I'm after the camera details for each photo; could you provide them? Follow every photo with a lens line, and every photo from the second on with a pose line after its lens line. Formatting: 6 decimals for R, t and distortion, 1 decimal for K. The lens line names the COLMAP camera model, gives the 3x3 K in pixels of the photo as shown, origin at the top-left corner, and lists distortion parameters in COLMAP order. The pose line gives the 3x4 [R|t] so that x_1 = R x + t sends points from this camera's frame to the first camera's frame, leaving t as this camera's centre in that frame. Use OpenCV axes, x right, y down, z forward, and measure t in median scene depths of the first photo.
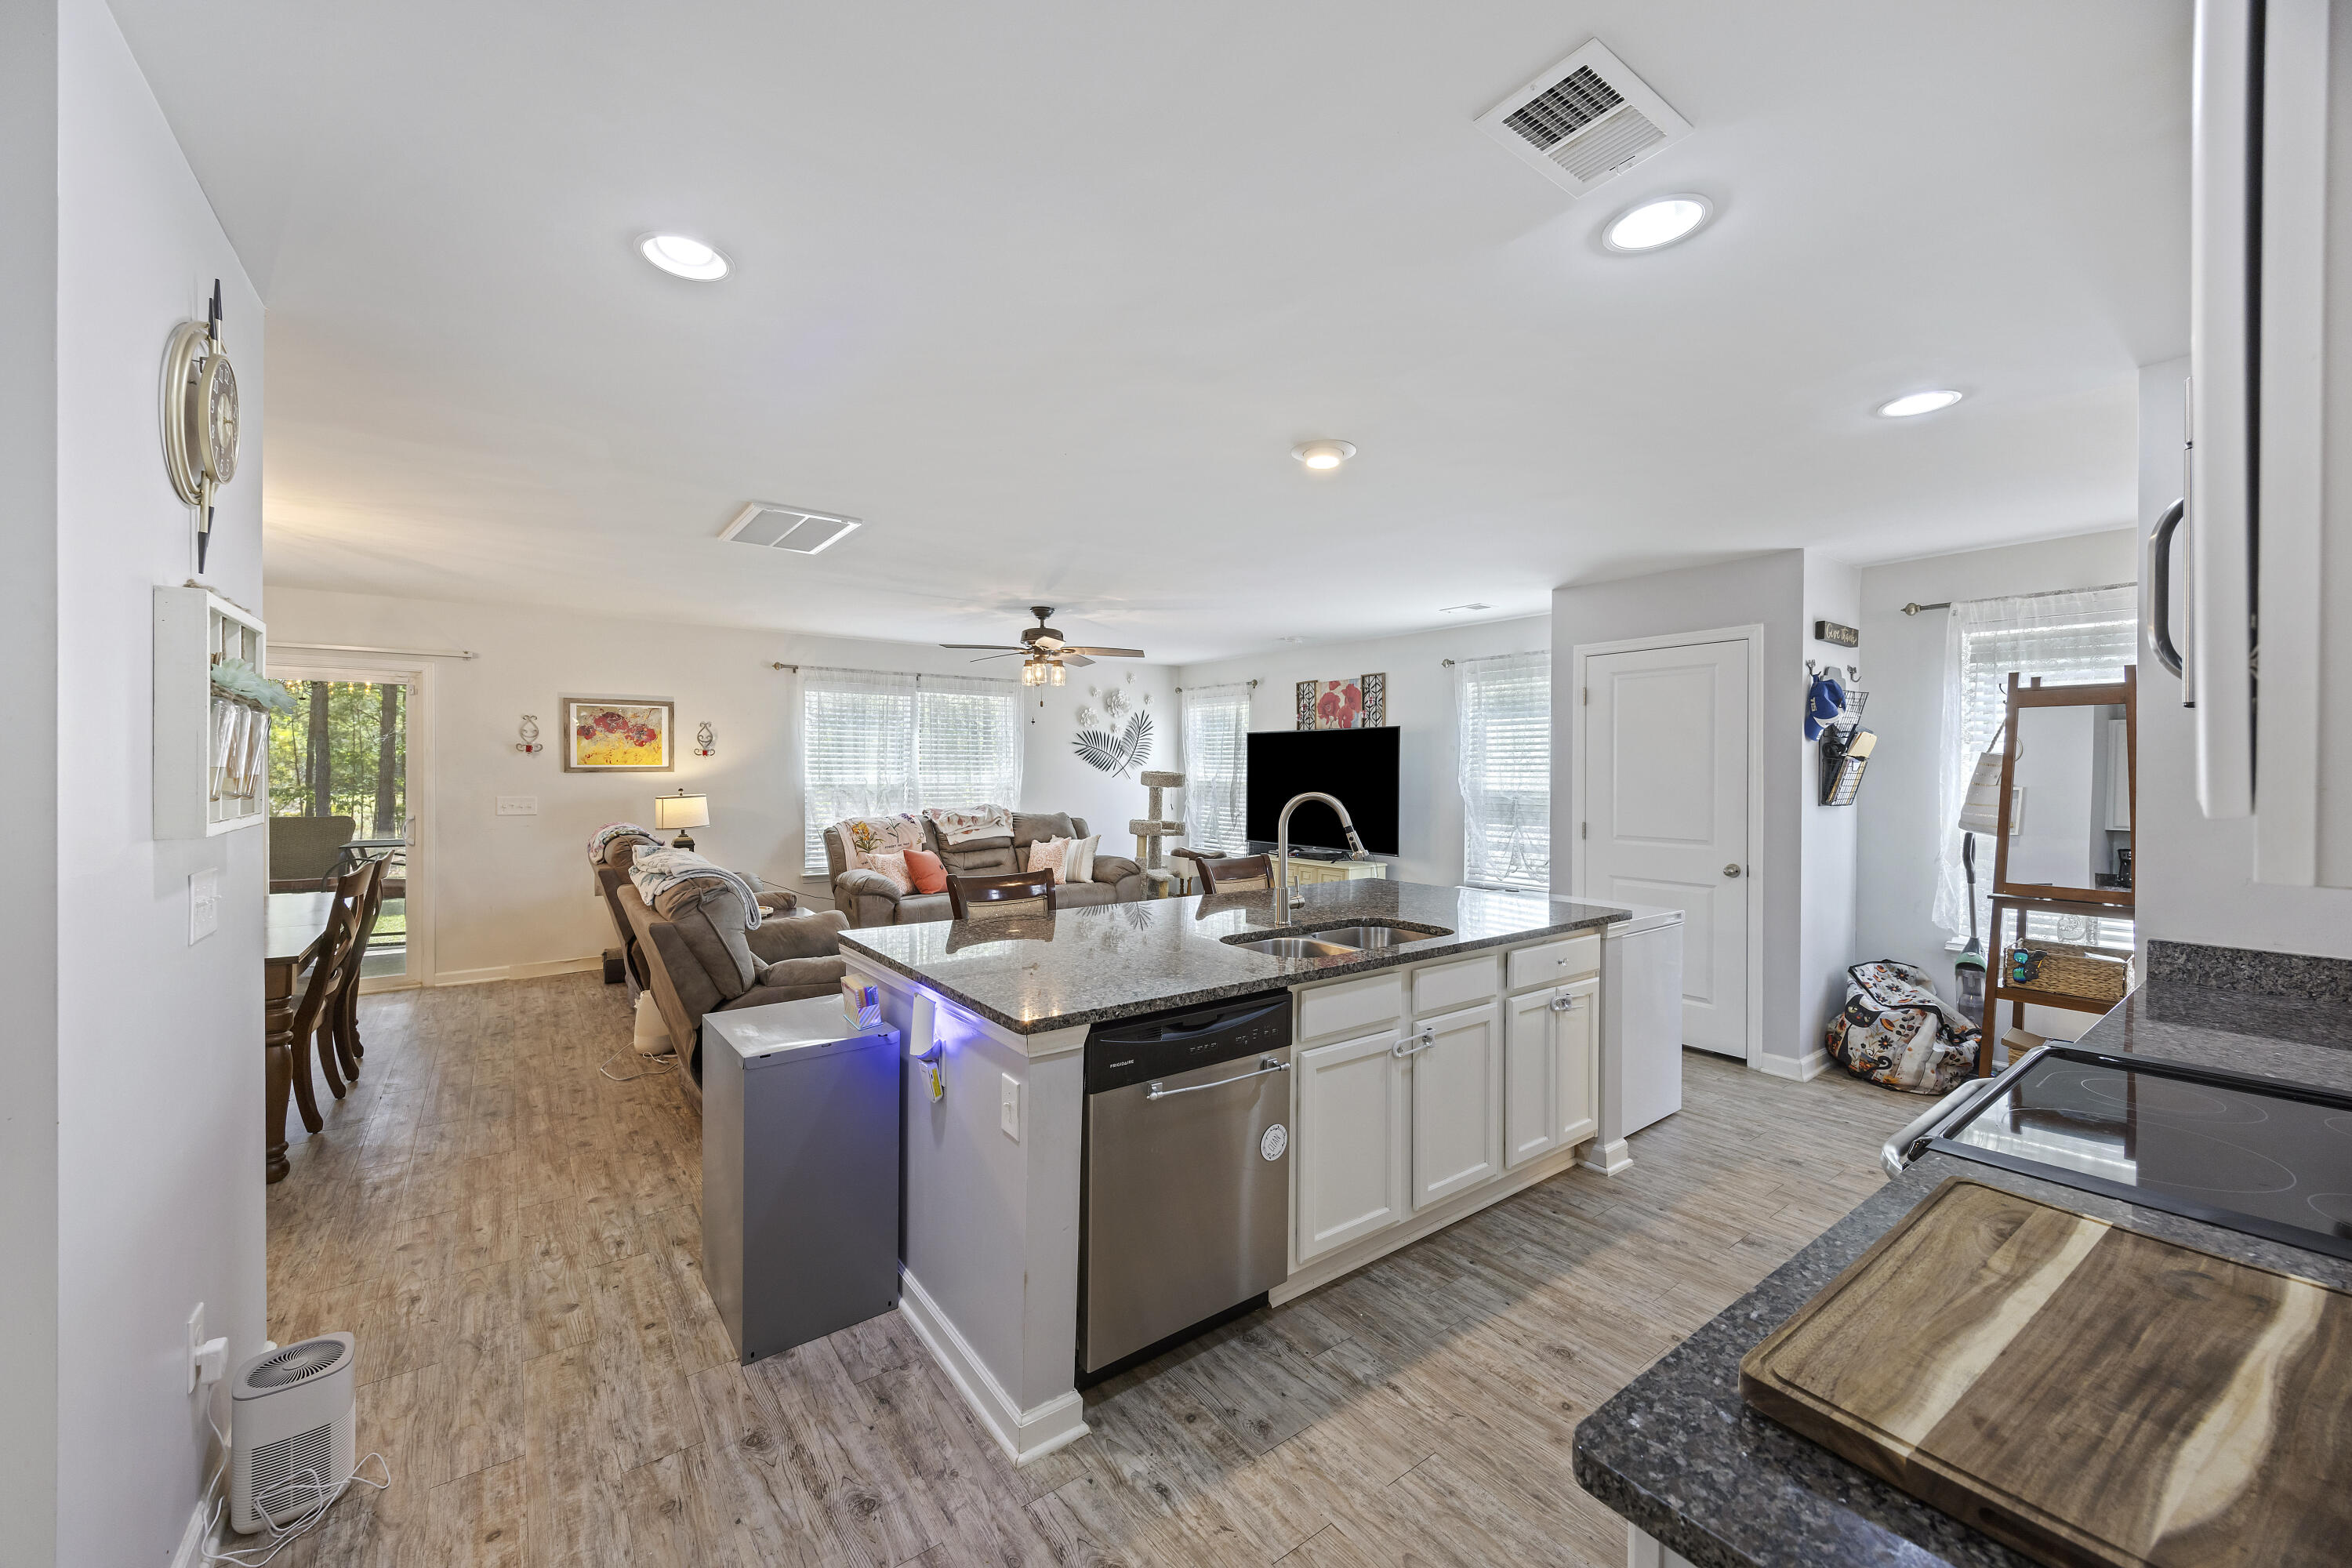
lens RADIAL K [[906.3, 0, 1176.0], [0, 906.3, 784.0], [0, 0, 1]] dist [-0.000322, -0.000115]
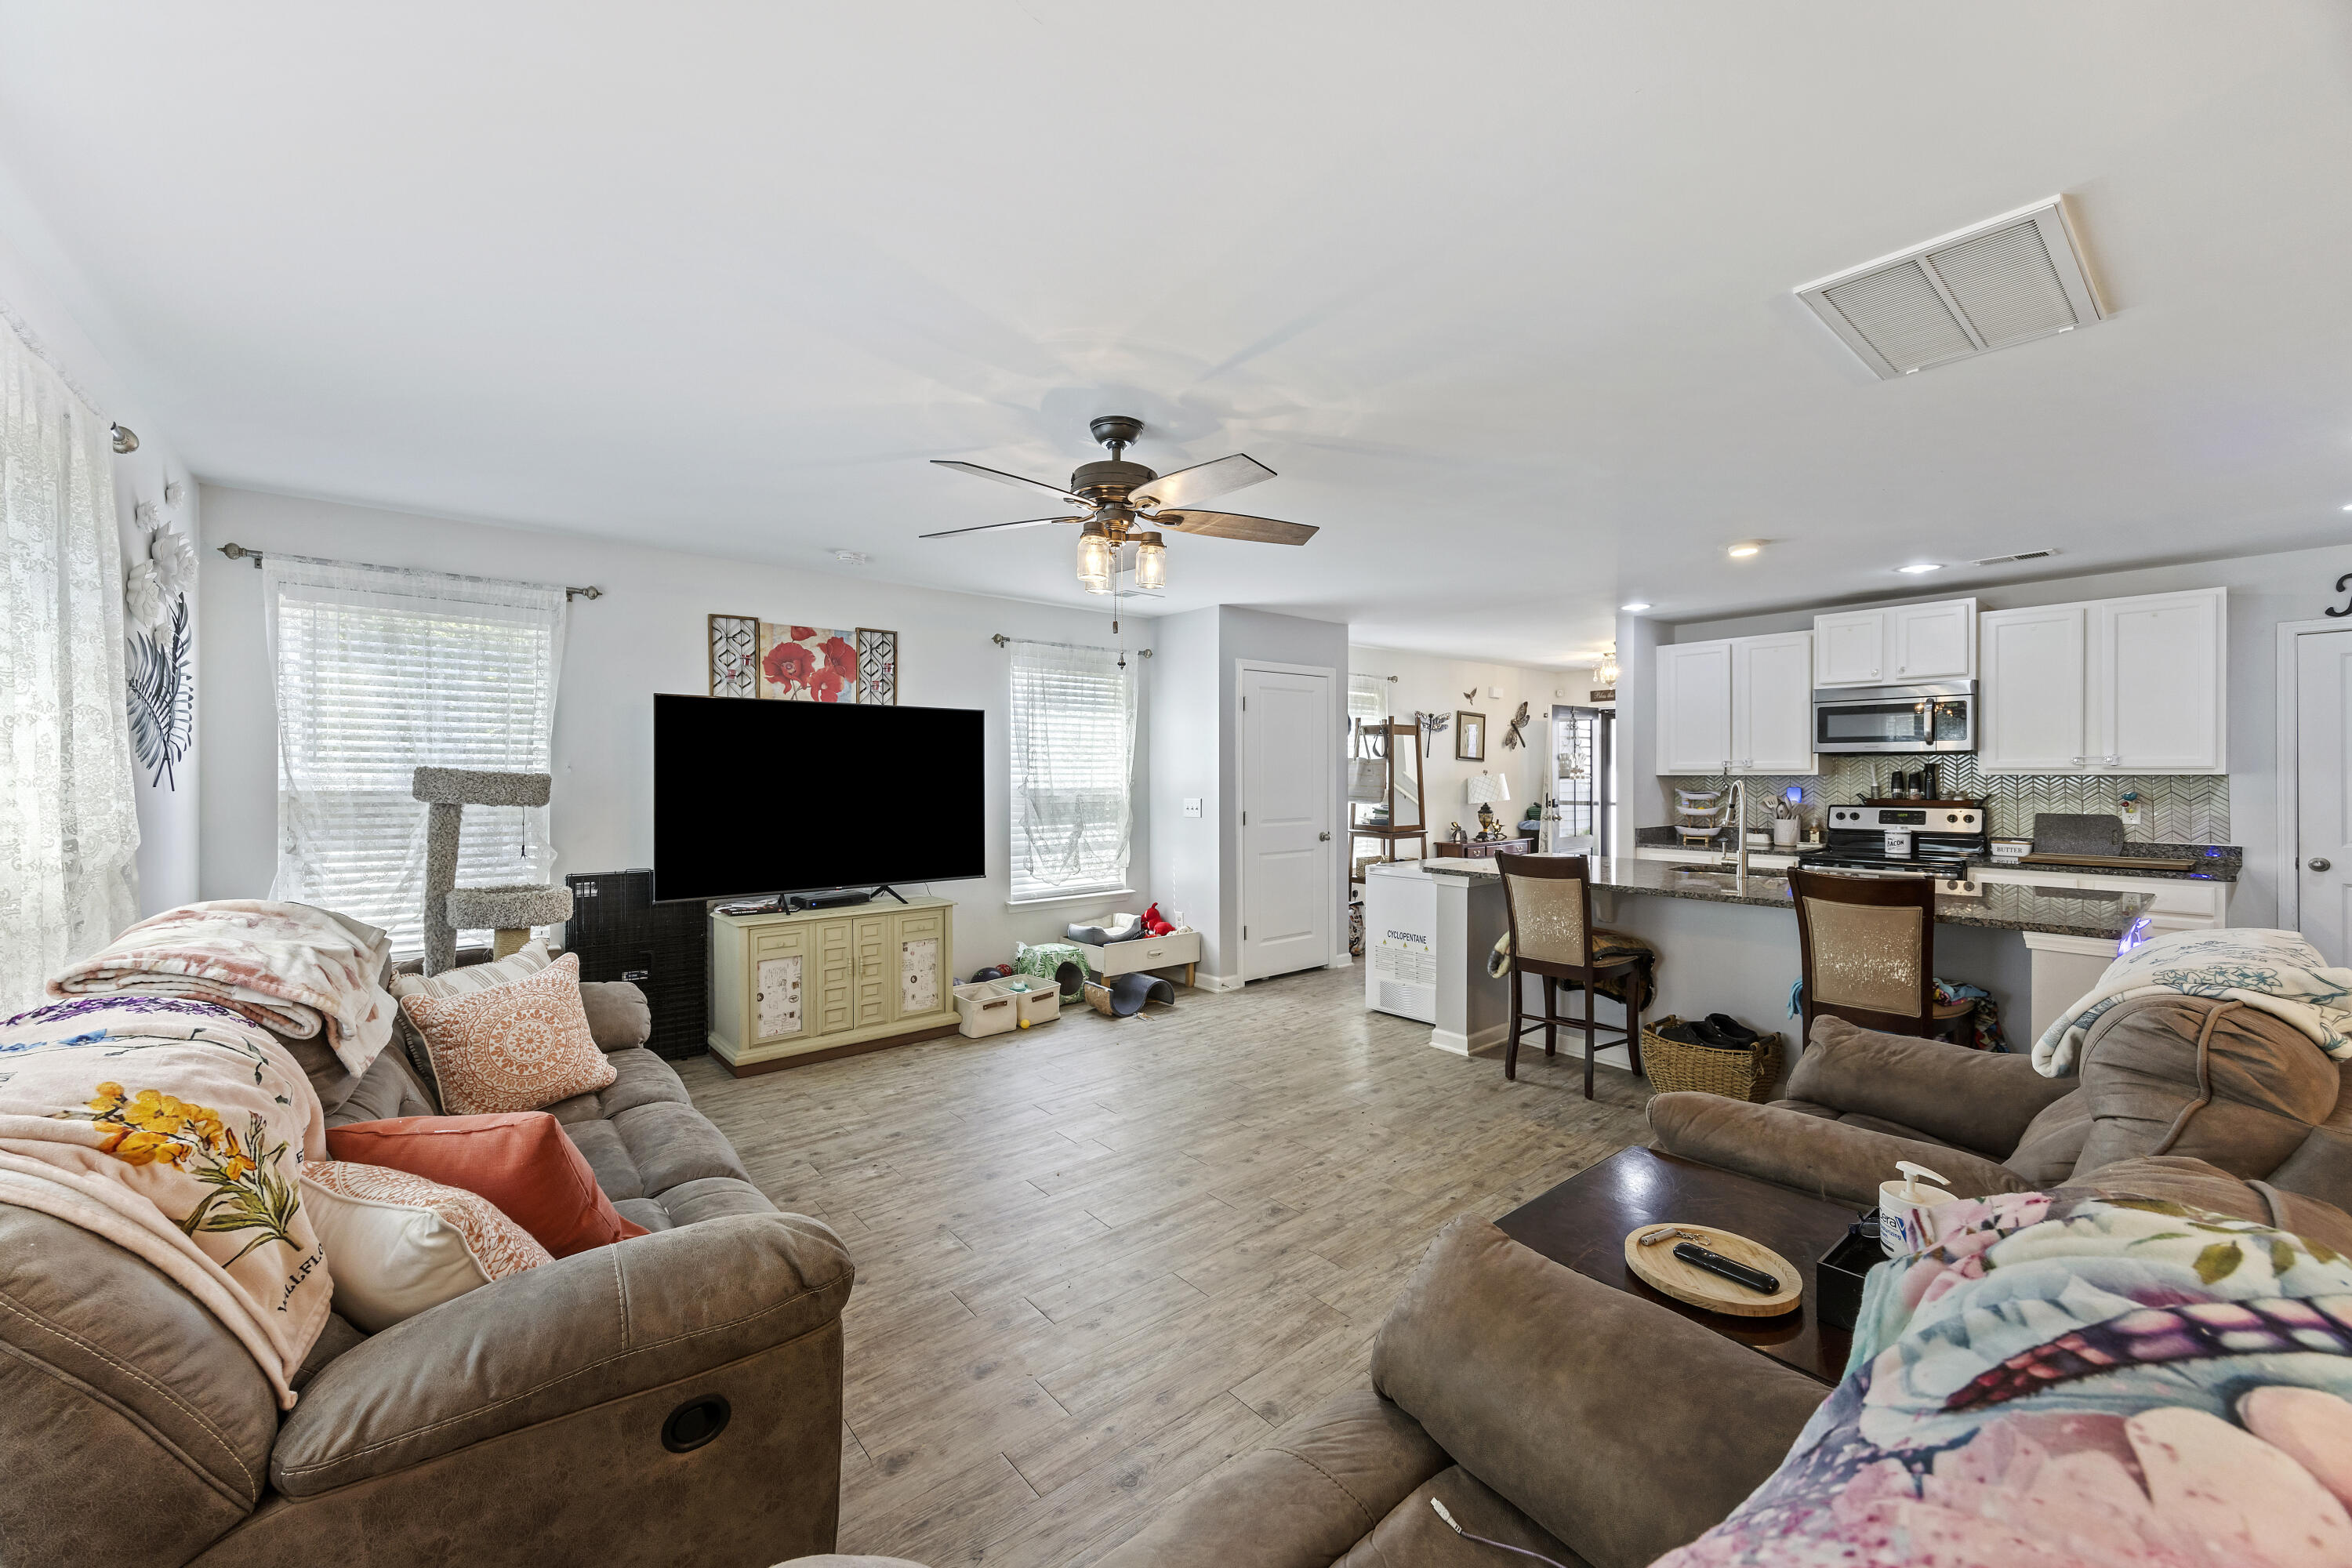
lens RADIAL K [[920.8, 0, 1186.0], [0, 920.8, 780.4], [0, 0, 1]] dist [0.011102, -0.000162]
pose [[-0.063736, -0.011772, 0.997897, -0.564791], [0.016601, 0.999780, 0.012855, -0.010798], [-0.997829, 0.017385, -0.063527, 0.890777]]
